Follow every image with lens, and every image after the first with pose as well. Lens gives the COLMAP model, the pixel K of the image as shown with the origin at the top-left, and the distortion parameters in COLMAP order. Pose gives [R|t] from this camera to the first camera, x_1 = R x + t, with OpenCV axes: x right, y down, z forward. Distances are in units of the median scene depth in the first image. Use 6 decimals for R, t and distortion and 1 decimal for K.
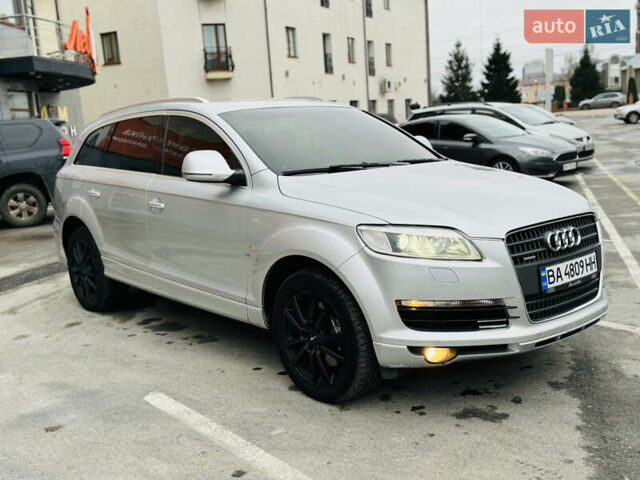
lens RADIAL K [[688.4, 0, 320.0], [0, 688.4, 240.0], [0, 0, 1]] dist [0.220161, -0.537059]
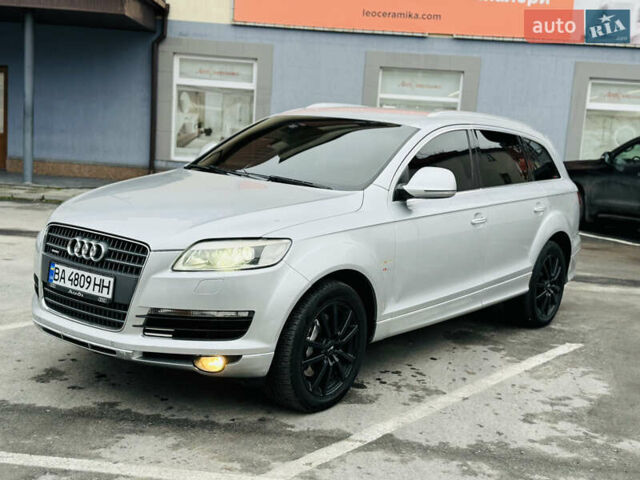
lens RADIAL K [[818.8, 0, 320.0], [0, 818.8, 240.0], [0, 0, 1]] dist [0.108223, -0.083560]
pose [[0.199027, 0.206261, -0.958042, 1.543299], [-0.238670, 0.958367, 0.156748, -0.280443], [0.950487, 0.197459, 0.239969, 1.020029]]
